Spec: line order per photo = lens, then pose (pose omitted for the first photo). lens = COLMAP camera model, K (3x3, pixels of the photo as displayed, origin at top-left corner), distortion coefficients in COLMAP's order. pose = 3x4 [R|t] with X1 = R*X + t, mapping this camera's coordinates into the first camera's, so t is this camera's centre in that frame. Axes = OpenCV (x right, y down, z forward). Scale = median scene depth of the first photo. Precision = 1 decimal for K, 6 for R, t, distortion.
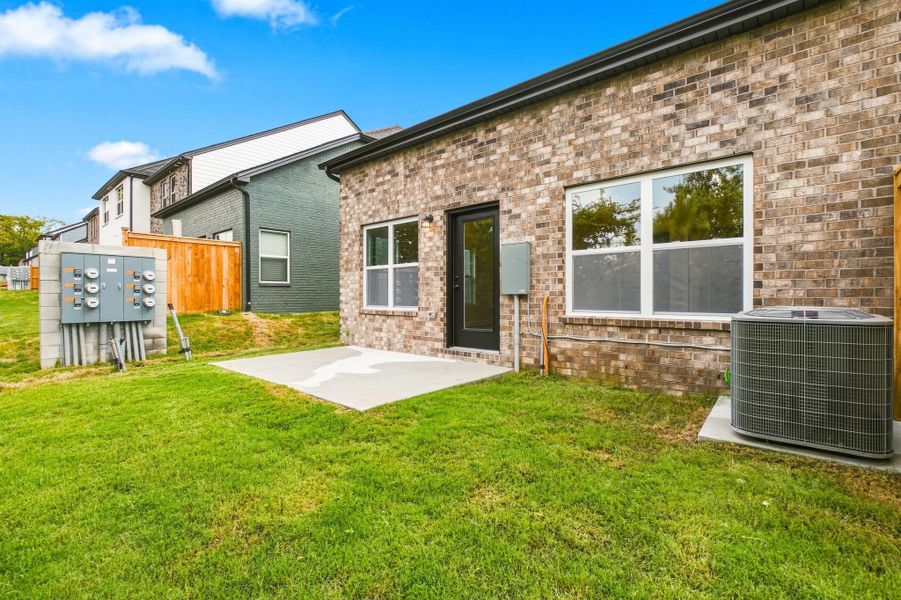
lens RADIAL K [[397.2, 0, 444.4], [0, 397.2, 297.4], [0, 0, 1]] dist [0.024079, -0.004090]
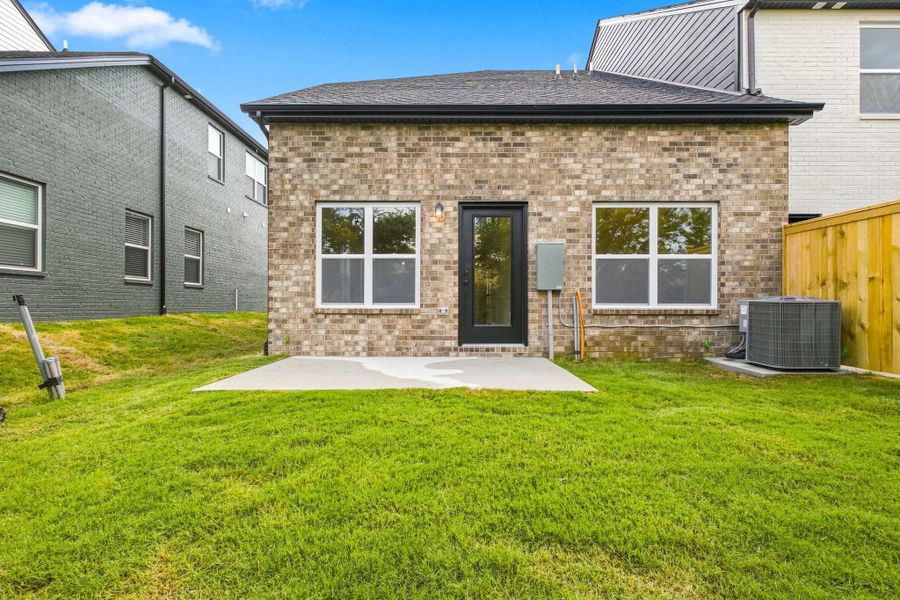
lens RADIAL K [[396.8, 0, 452.2], [0, 396.8, 302.4], [0, 0, 1]] dist [0.024079, -0.004090]
pose [[0.763671, 0.000788, 0.645605, -0.766669], [-0.000388, 1.000000, -0.000762, 0.028281], [-0.645605, 0.000332, 0.763671, 0.343182]]
